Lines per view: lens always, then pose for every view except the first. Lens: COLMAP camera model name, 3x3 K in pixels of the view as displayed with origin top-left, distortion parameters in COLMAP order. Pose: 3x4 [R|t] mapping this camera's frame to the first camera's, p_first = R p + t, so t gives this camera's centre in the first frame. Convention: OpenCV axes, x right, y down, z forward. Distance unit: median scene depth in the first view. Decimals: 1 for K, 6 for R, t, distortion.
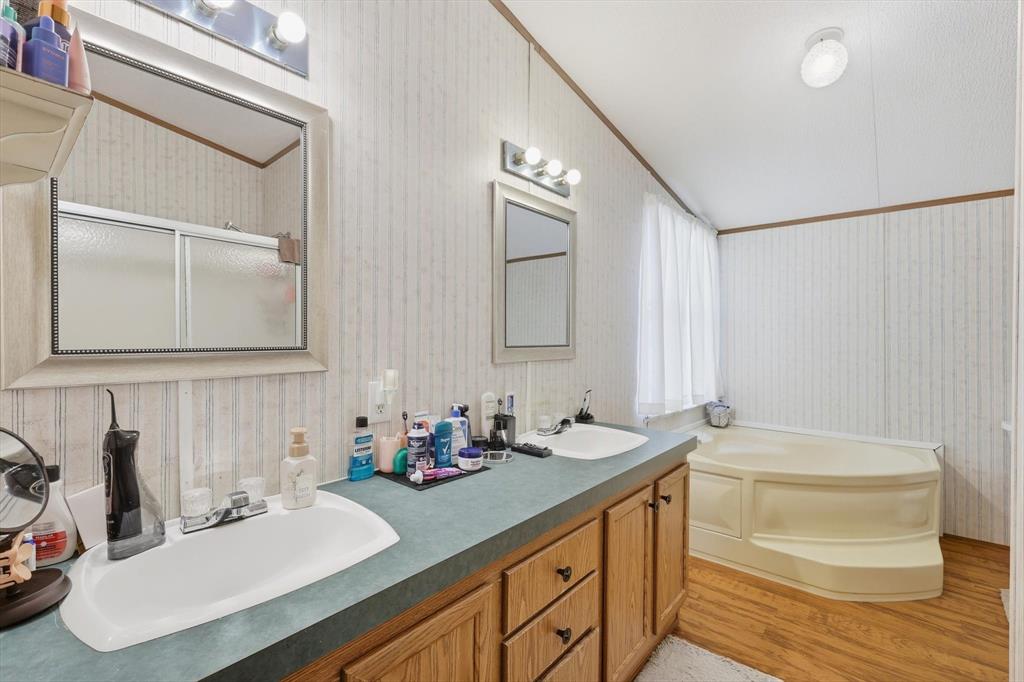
lens RADIAL K [[451.8, 0, 517.4], [0, 451.8, 343.2], [0, 0, 1]] dist [0.005155, -0.000417]
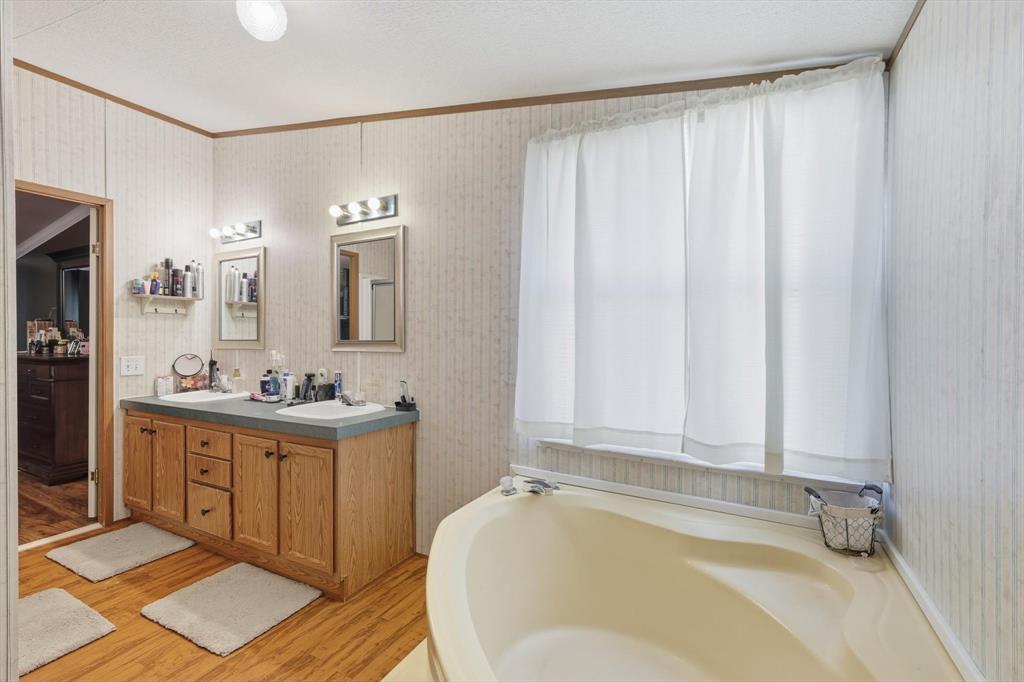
lens RADIAL K [[451.8, 0, 515.6], [0, 451.8, 334.9], [0, 0, 1]] dist [0.005155, -0.000417]
pose [[0.210186, -0.004291, -0.977652, 1.562357], [-0.009968, 0.999929, -0.006531, -0.009634], [0.977611, 0.011118, 0.210128, 1.227456]]
